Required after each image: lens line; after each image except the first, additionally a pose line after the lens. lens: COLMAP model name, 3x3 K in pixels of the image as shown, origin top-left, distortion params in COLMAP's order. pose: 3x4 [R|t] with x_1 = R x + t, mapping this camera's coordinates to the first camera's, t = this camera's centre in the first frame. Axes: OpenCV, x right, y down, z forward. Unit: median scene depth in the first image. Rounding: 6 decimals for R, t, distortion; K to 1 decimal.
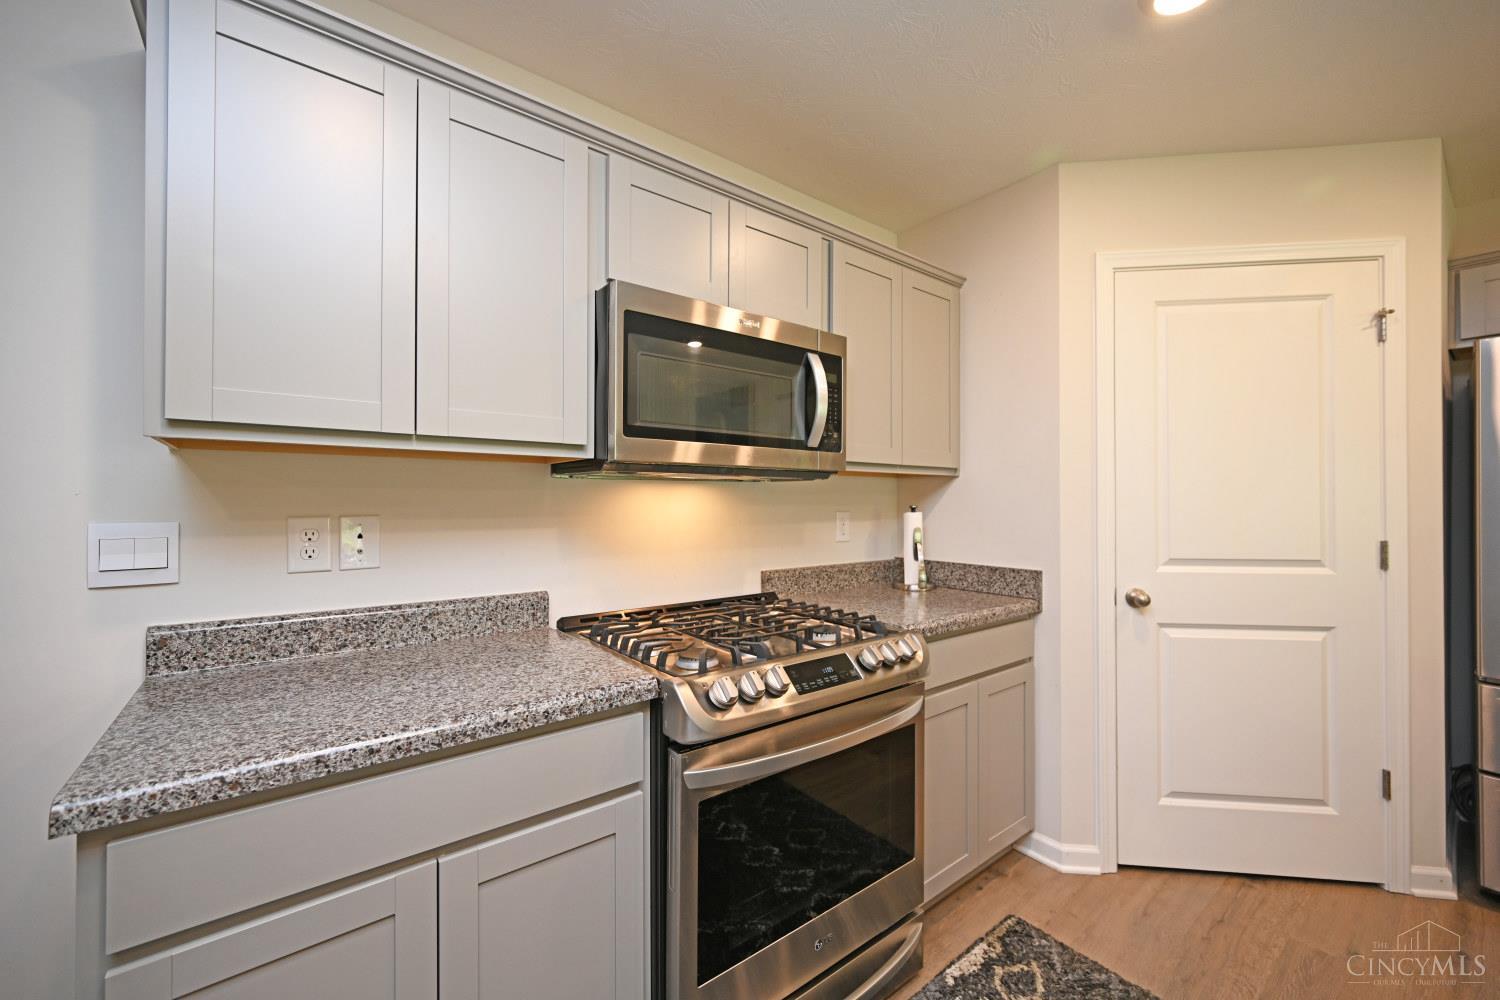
lens RADIAL K [[595.1, 0, 753.7], [0, 595.1, 497.1], [0, 0, 1]] dist [0.000908, 0.000642]
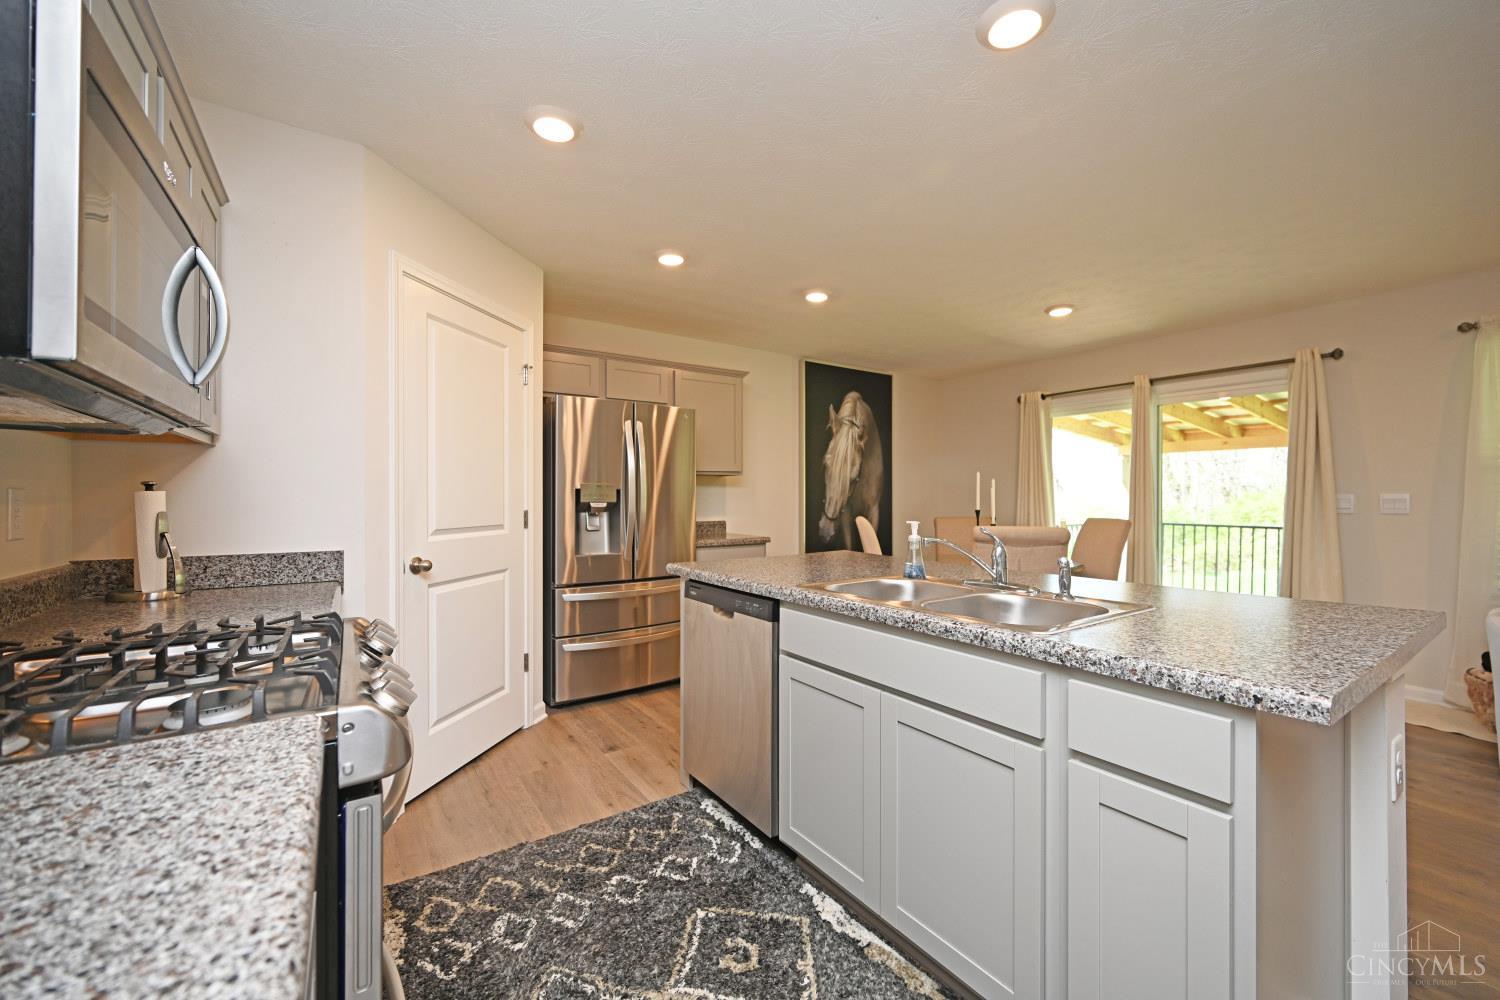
lens RADIAL K [[595.1, 0, 759.1], [0, 595.1, 497.0], [0, 0, 1]] dist [0.000908, 0.000642]
pose [[0.061950, 0.000182, 0.998079, -0.586748], [-0.008363, 0.999965, 0.000337, 0.038698], [-0.998044, -0.008368, 0.061950, 0.337508]]
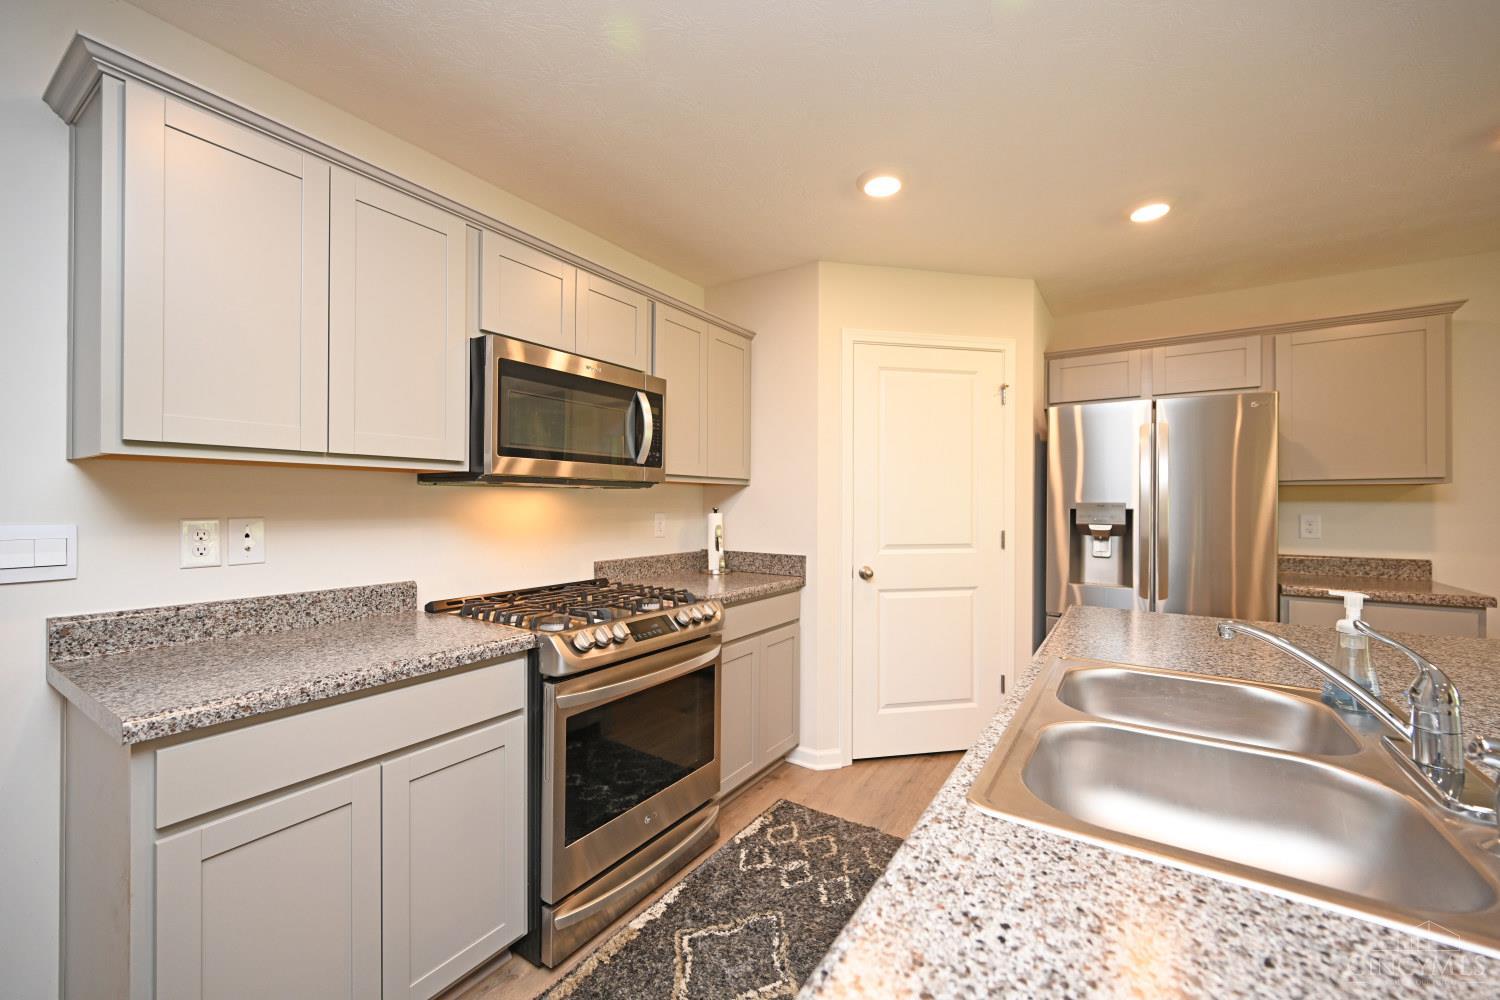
lens RADIAL K [[595.1, 0, 752.3], [0, 595.1, 502.5], [0, 0, 1]] dist [0.000908, 0.000642]
pose [[0.949187, 0.003383, 0.314694, -0.085060], [-0.006112, 0.999952, 0.007685, -0.011381], [-0.314653, -0.009218, 0.949162, -0.343357]]
